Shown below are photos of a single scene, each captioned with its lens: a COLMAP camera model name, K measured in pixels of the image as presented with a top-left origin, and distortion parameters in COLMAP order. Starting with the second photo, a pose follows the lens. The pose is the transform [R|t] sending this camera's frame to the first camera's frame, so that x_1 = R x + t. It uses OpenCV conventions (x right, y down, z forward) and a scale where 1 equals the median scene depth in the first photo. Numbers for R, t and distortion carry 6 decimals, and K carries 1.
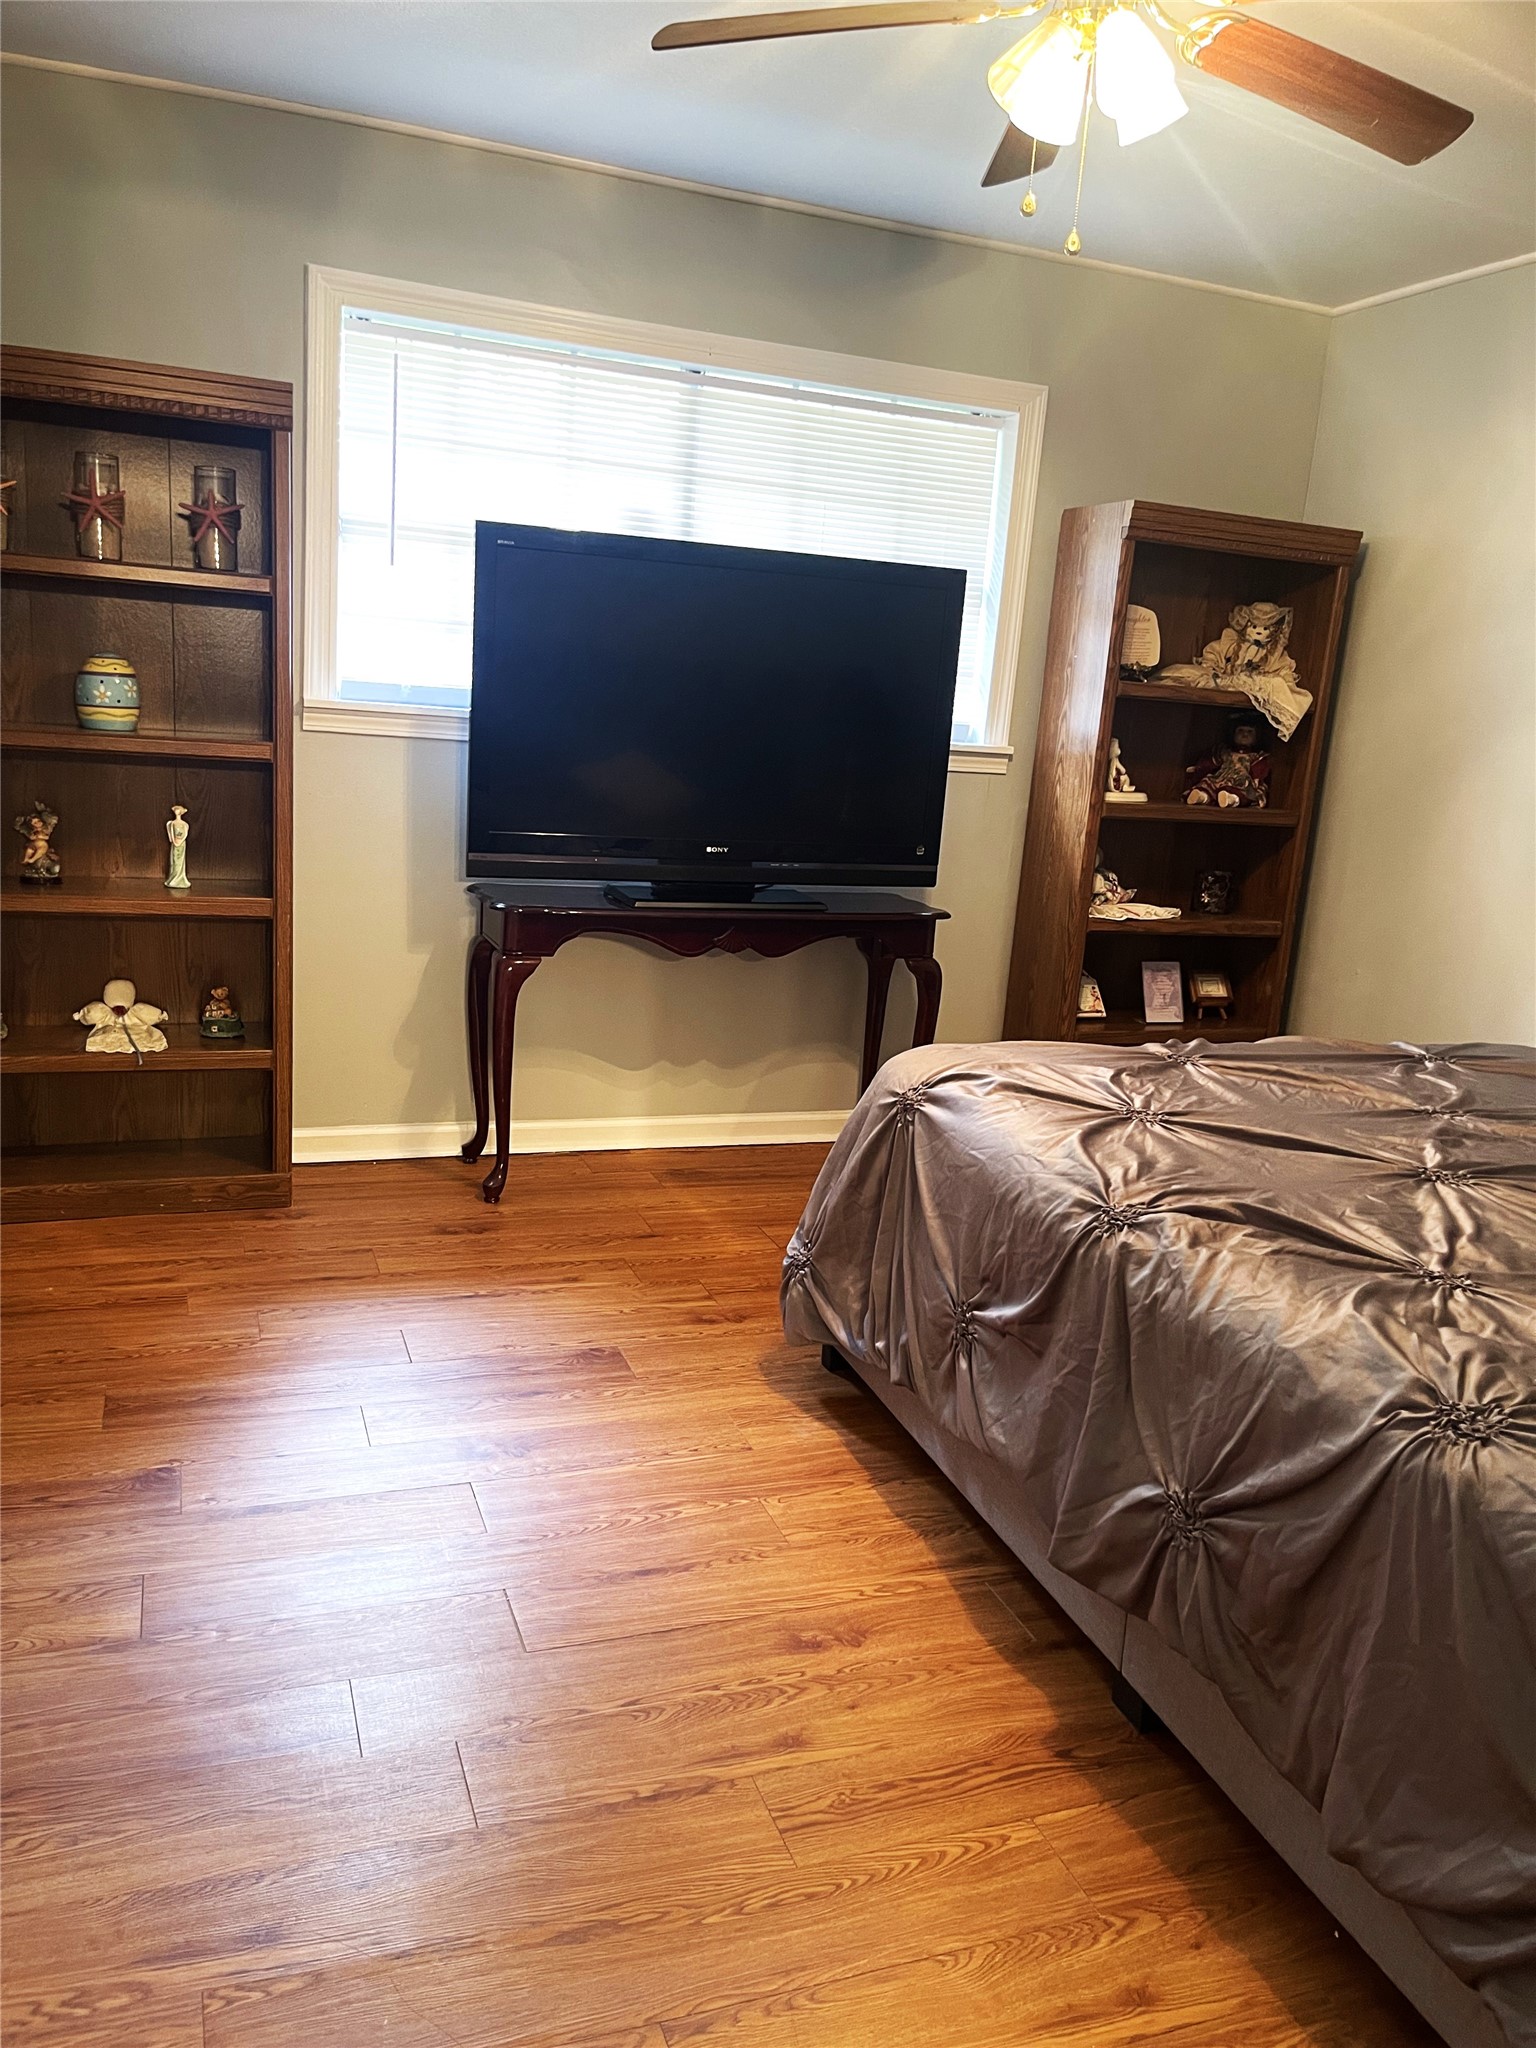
lens RADIAL K [[1594.2, 0, 768.0], [0, 1594.2, 1024.0], [0, 0, 1]] dist [0.001707, 0.000184]
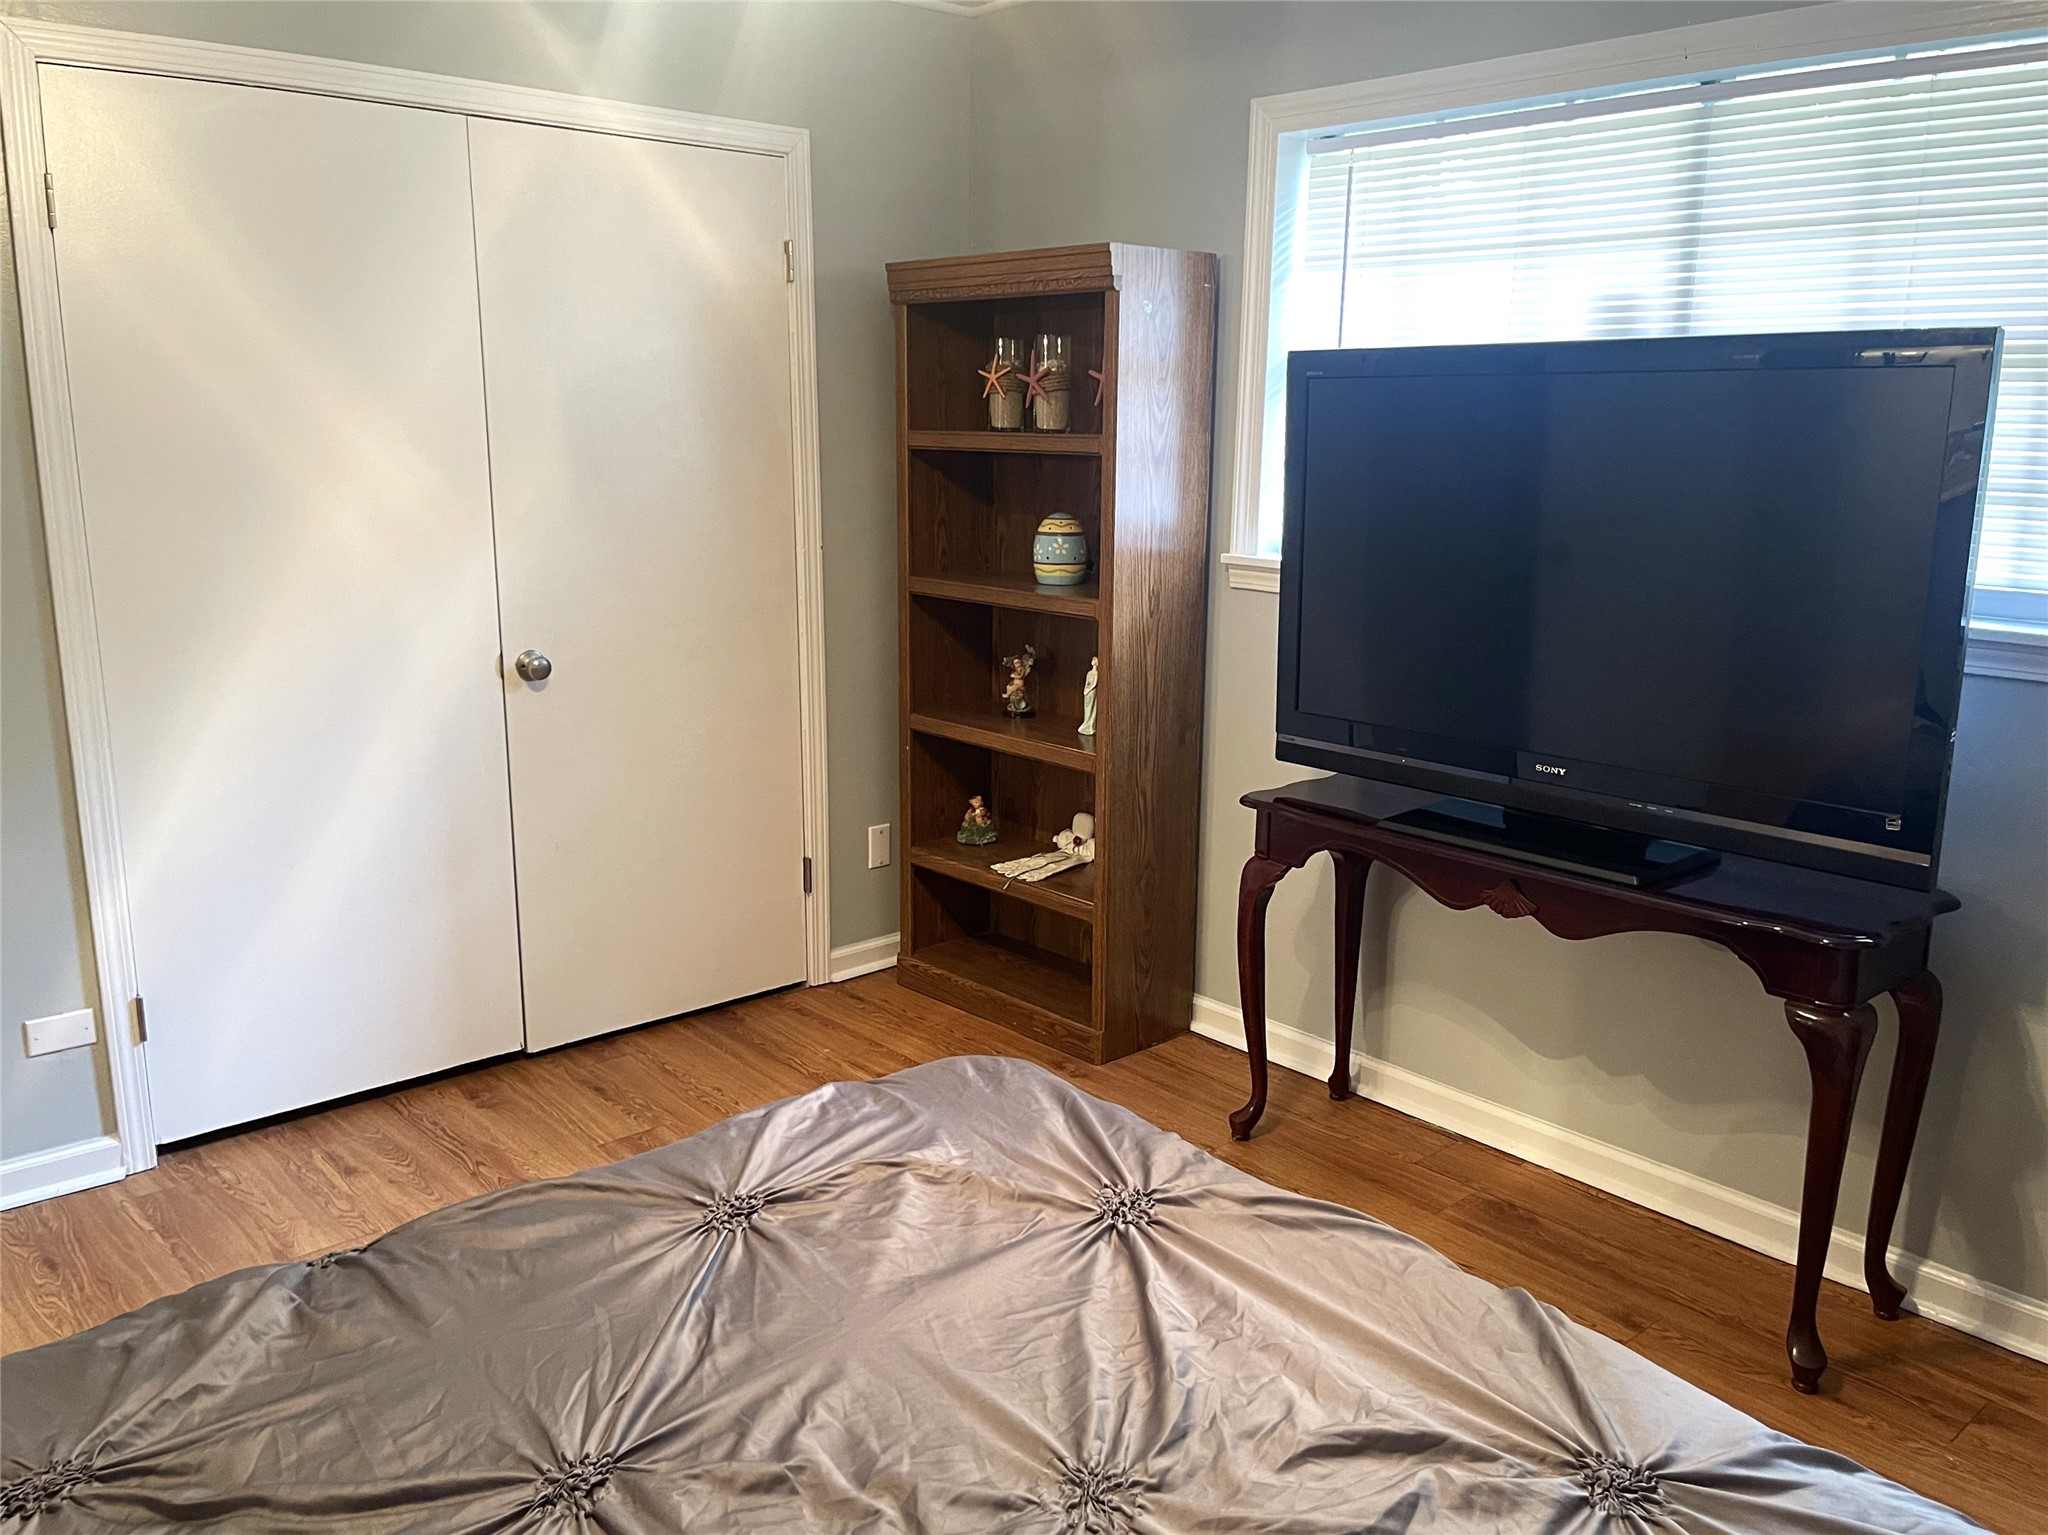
lens RADIAL K [[1594.2, 0, 1021.2], [0, 1594.2, 754.9], [0, 0, 1]] dist [0.001707, 0.000184]
pose [[0.338134, 0.128129, -0.932335, 0.541272], [-0.172968, 0.982273, 0.072261, -0.128384], [0.925066, 0.136830, 0.354302, 0.540633]]
